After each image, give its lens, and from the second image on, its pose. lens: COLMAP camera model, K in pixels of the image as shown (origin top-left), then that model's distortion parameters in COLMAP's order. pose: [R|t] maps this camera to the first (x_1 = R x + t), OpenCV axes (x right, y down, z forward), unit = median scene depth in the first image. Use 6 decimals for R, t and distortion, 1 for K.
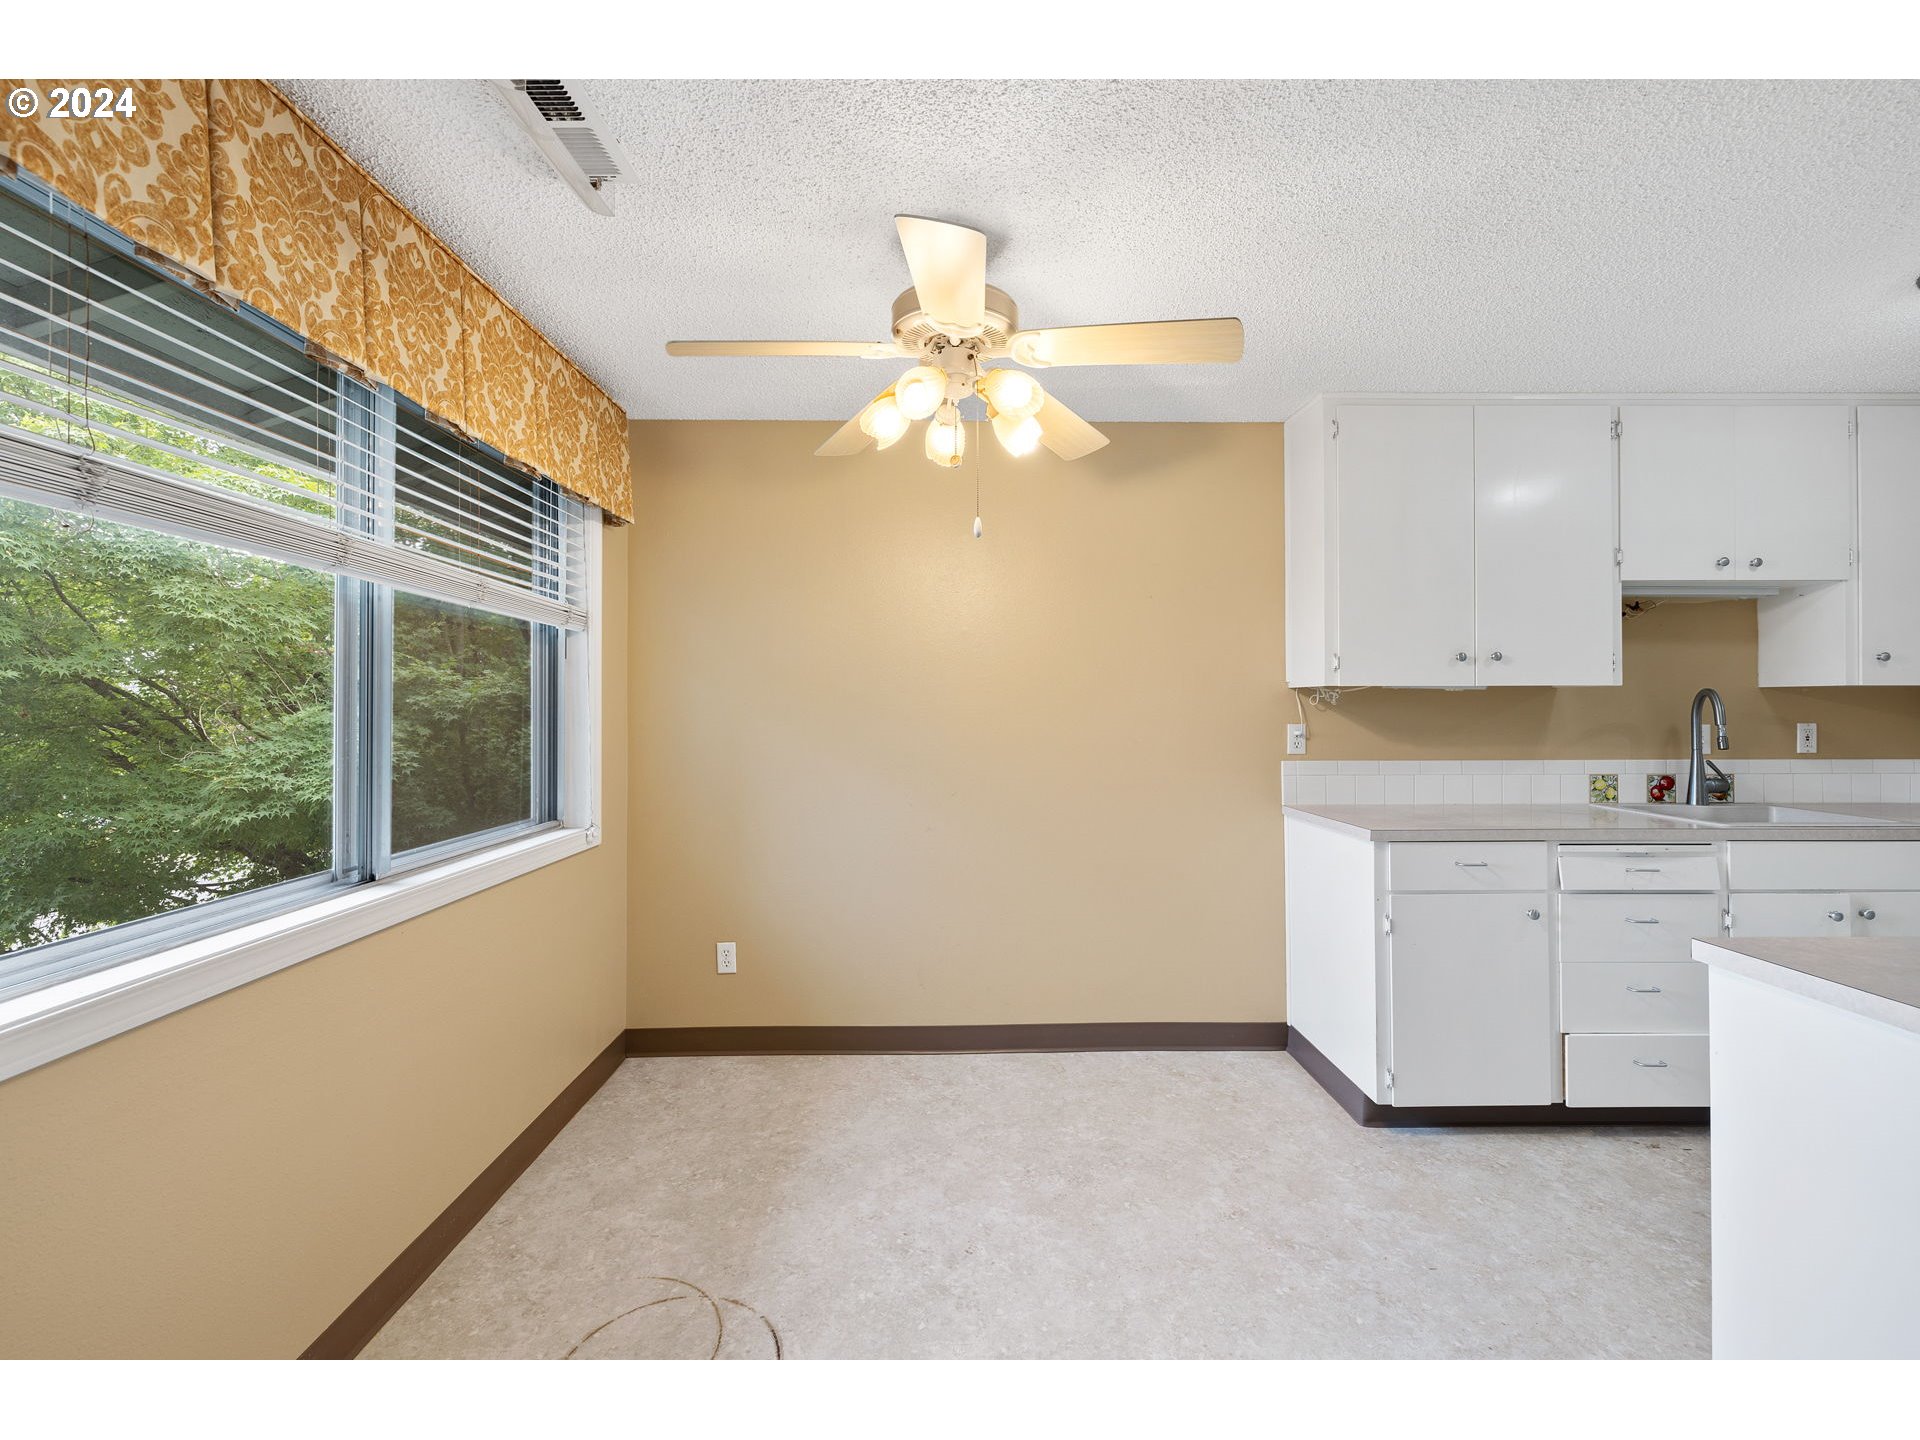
lens RADIAL K [[838.8, 0, 968.0], [0, 838.8, 701.2], [0, 0, 1]] dist [0.001694, 0.000557]
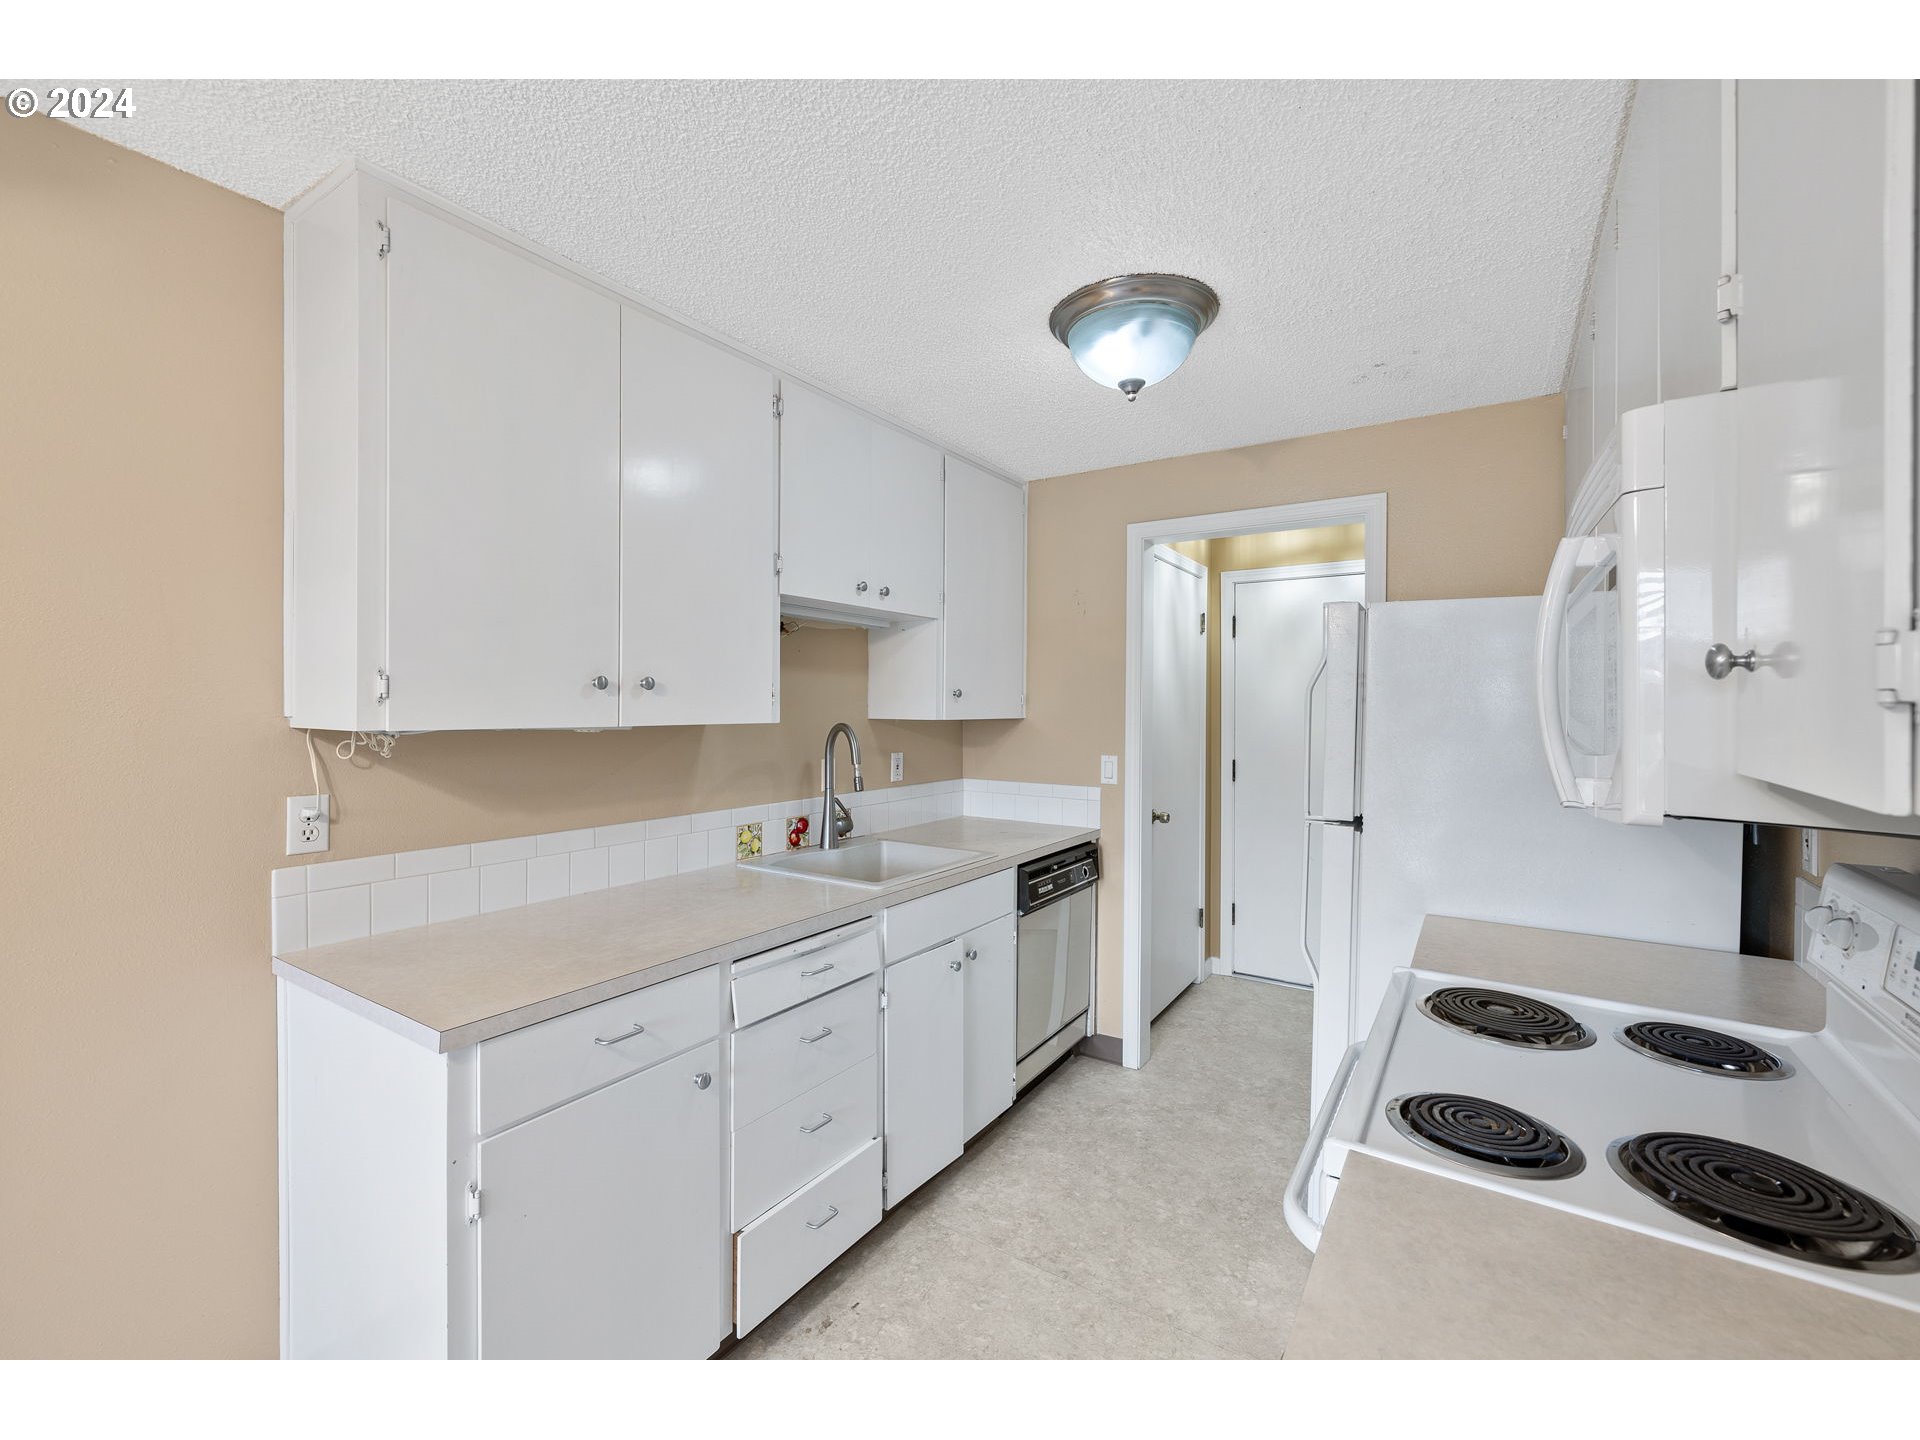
lens RADIAL K [[812.4, 0, 934.6], [0, 812.4, 709.2], [0, 0, 1]] dist [0.001152, -0.000087]
pose [[0.577836, 0.001457, 0.816152, 0.211137], [-0.012935, 0.999889, 0.007373, -0.037804], [-0.816050, -0.014817, 0.577791, 0.400657]]
